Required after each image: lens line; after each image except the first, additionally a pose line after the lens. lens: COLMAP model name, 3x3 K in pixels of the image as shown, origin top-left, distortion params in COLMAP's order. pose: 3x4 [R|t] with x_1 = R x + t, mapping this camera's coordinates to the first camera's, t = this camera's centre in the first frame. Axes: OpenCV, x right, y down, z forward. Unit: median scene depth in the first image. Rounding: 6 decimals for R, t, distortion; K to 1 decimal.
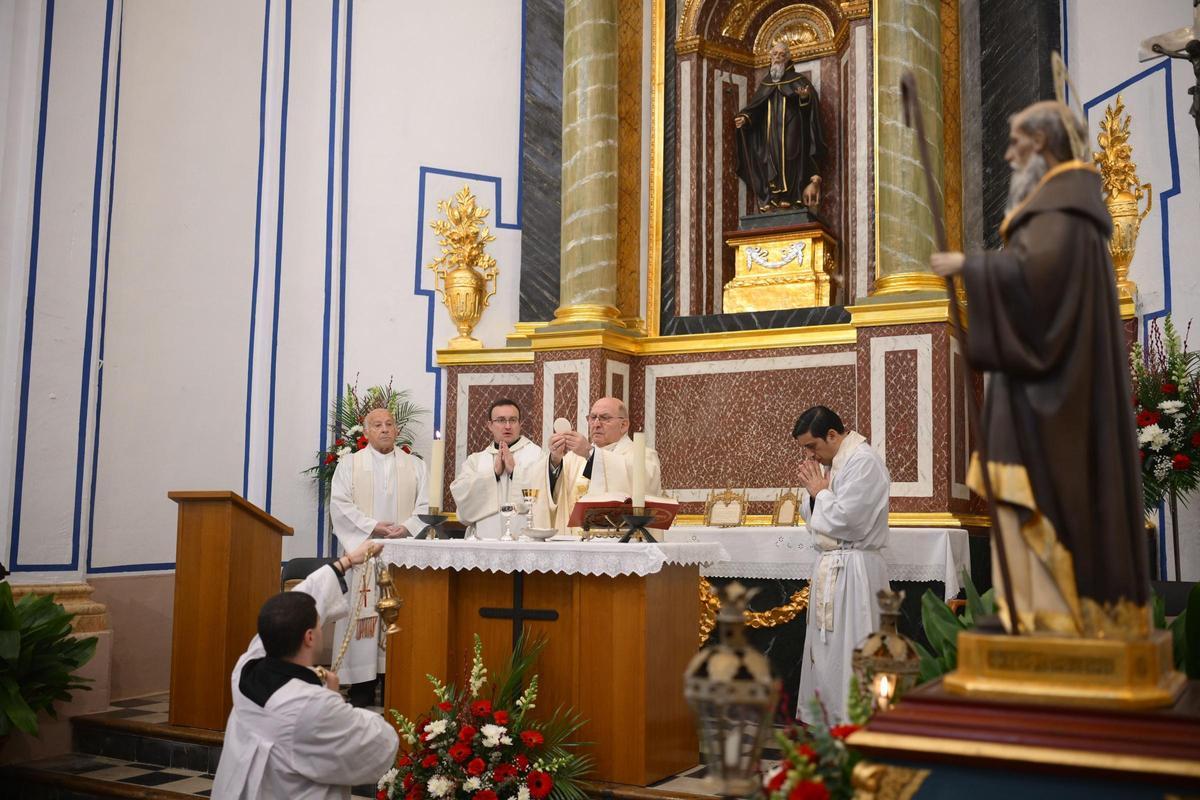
lens RADIAL K [[1149.2, 0, 598.7], [0, 1149.2, 426.8], [0, 0, 1]] dist [-0.000068, 0.001368]
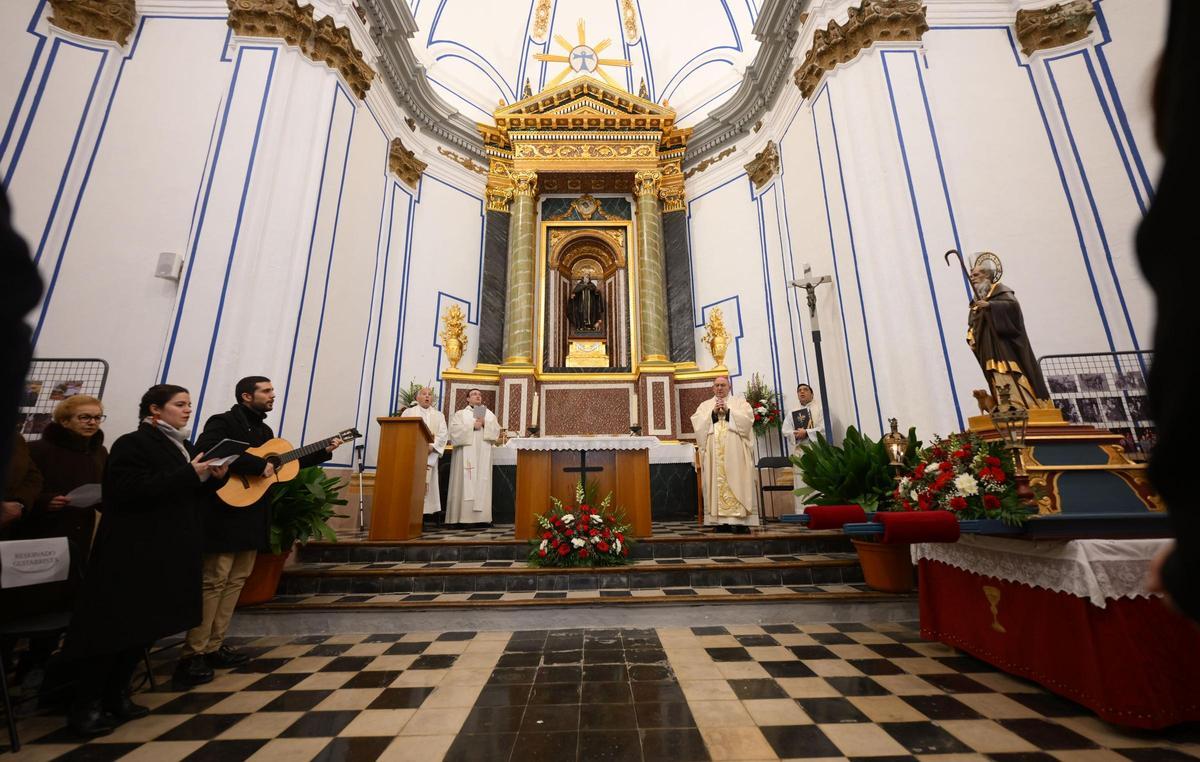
lens RADIAL K [[457.1, 0, 602.0], [0, 457.1, 366.2], [0, 0, 1]] dist [0.000844, 0.000033]
pose [[0.876876, 0.100091, 0.470181, -0.298042], [-0.022168, 0.985463, -0.168440, 0.067240], [-0.480205, 0.137278, 0.866347, 0.088477]]
